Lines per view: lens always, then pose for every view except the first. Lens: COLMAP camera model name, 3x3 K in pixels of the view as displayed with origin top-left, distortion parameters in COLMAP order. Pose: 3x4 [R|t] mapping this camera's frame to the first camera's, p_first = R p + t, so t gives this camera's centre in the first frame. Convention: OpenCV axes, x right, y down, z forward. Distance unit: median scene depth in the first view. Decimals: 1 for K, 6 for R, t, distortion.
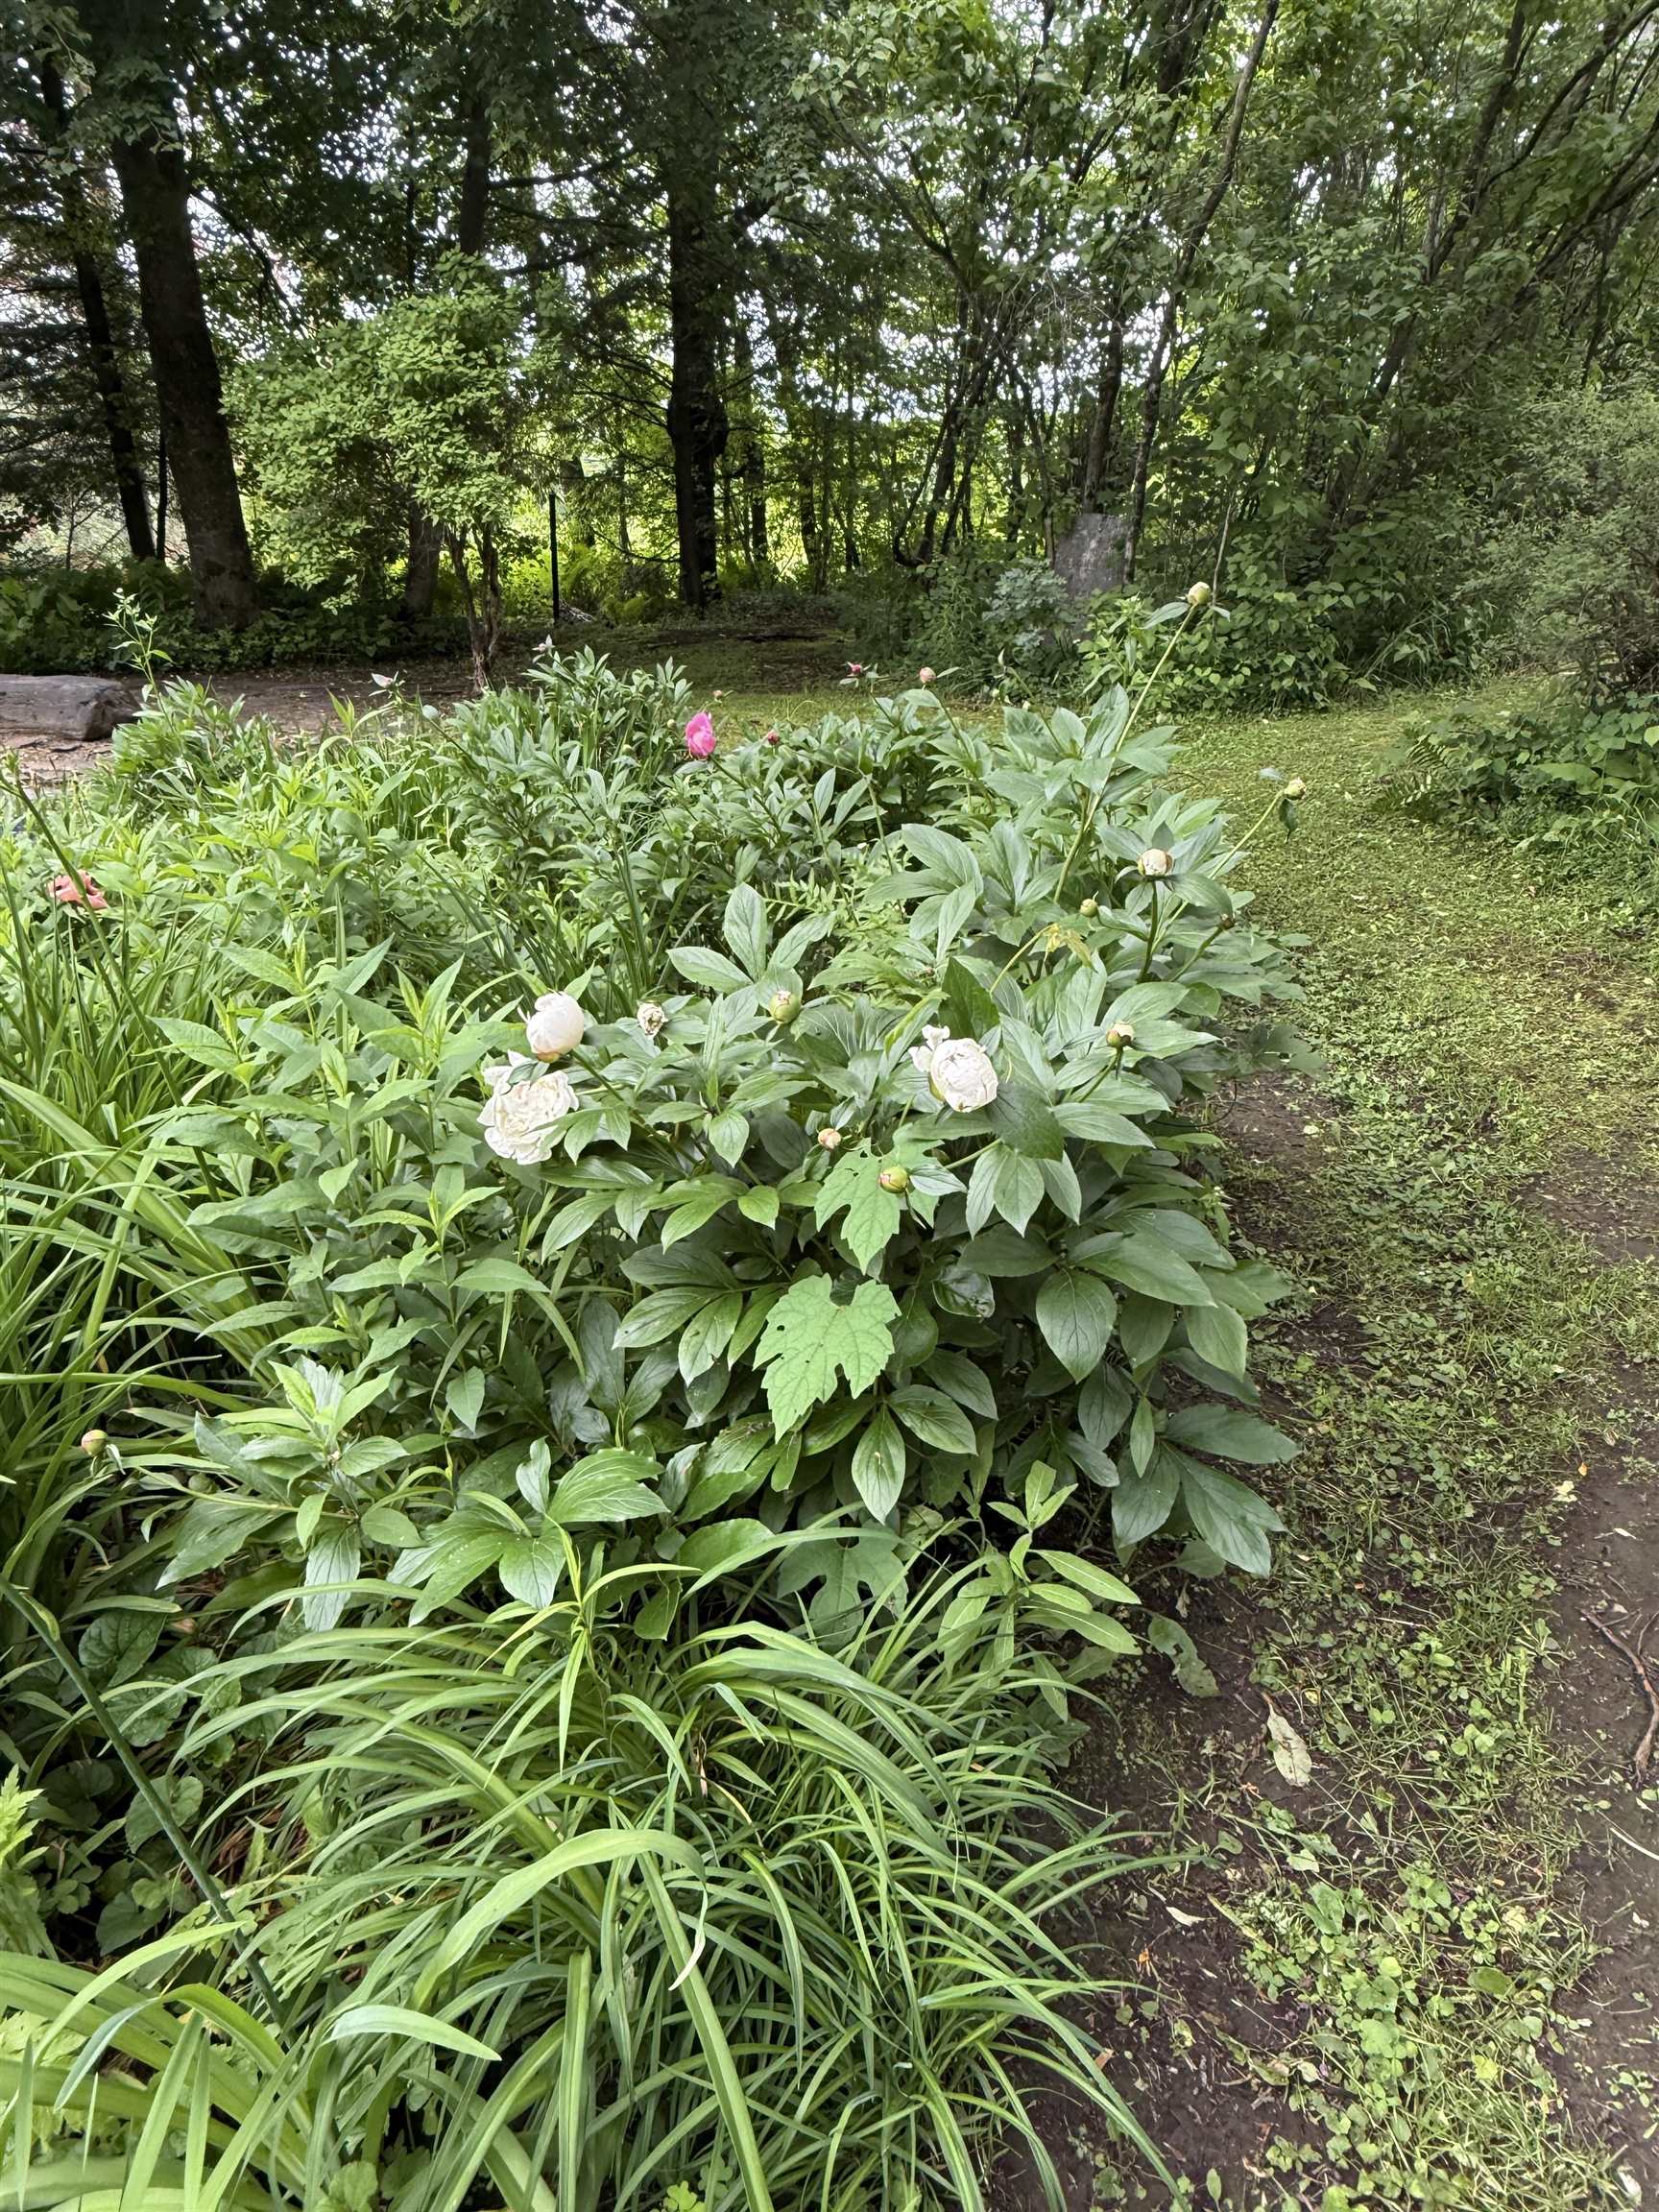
lens RADIAL K [[1419.3, 0, 830.0], [0, 1419.3, 1108.5], [0, 0, 1]] dist [-0.004182, -0.007720]
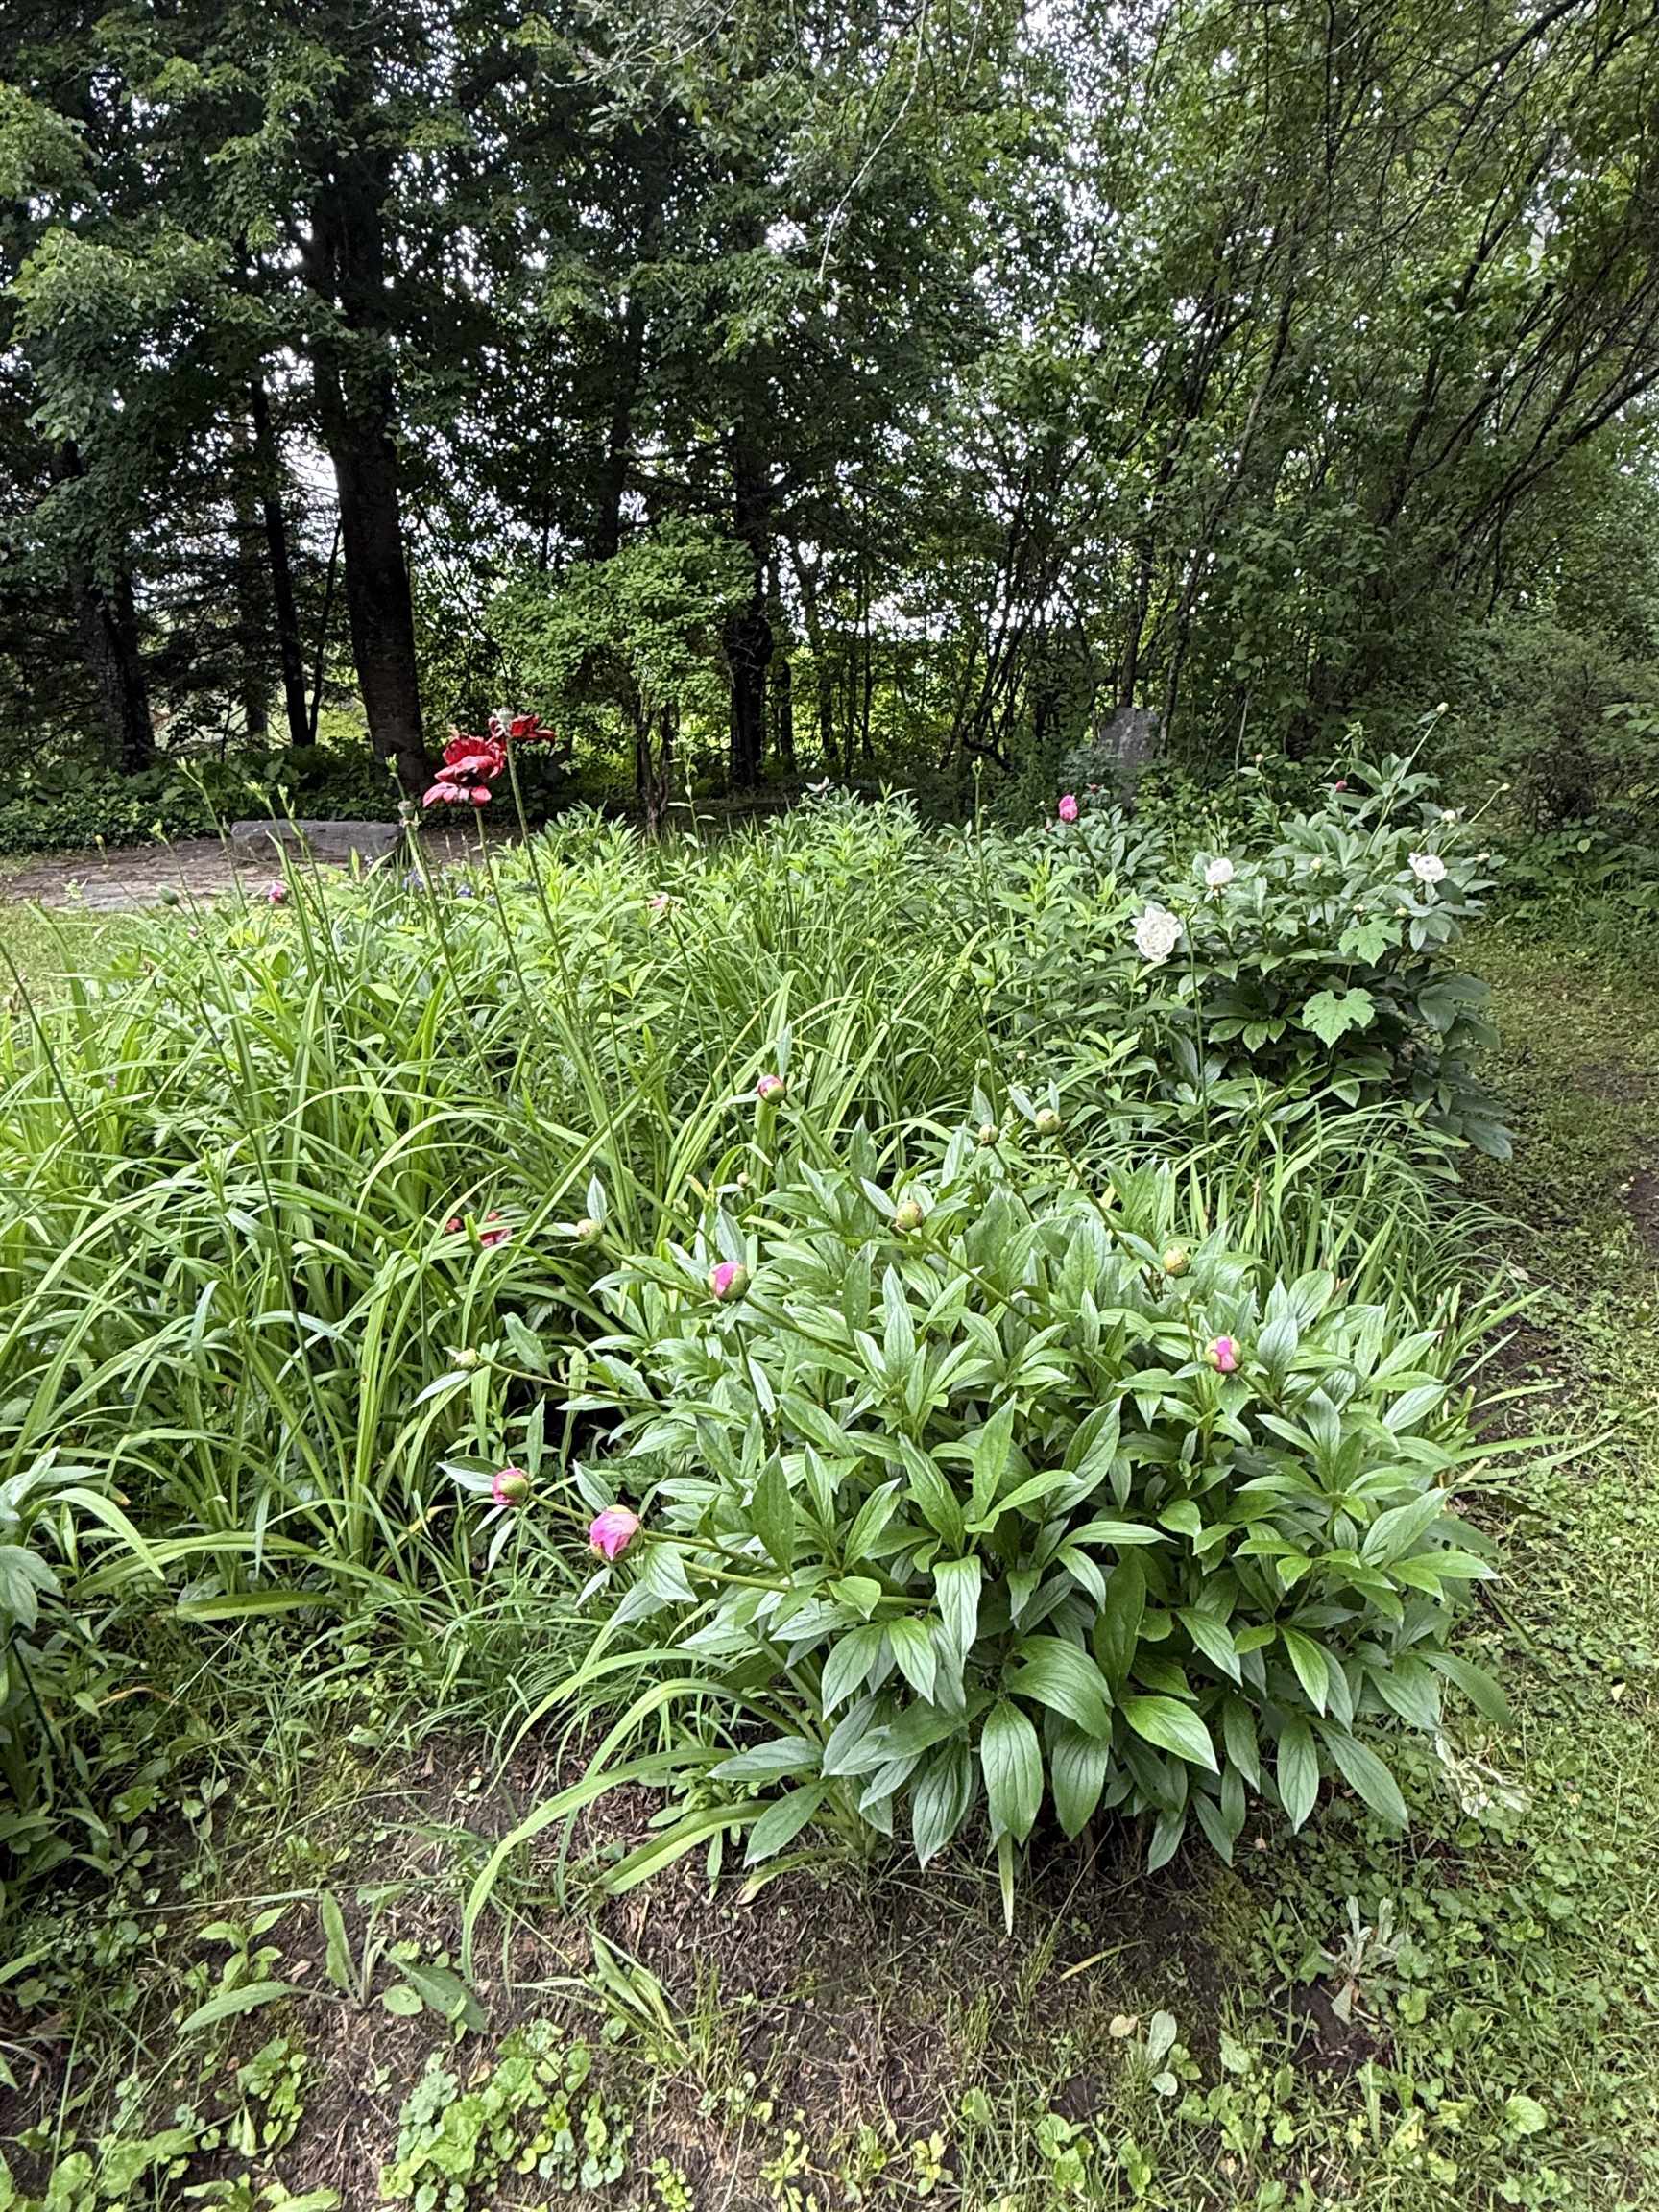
lens RADIAL K [[1350.7, 0, 828.1], [0, 1350.7, 1104.6], [0, 0, 1]] dist [-0.005962, 0.000885]
pose [[0.998932, -0.004926, 0.045949, -0.186618], [0.010484, 0.992533, -0.121527, 0.114496], [-0.045007, 0.121878, 0.991524, -0.220823]]
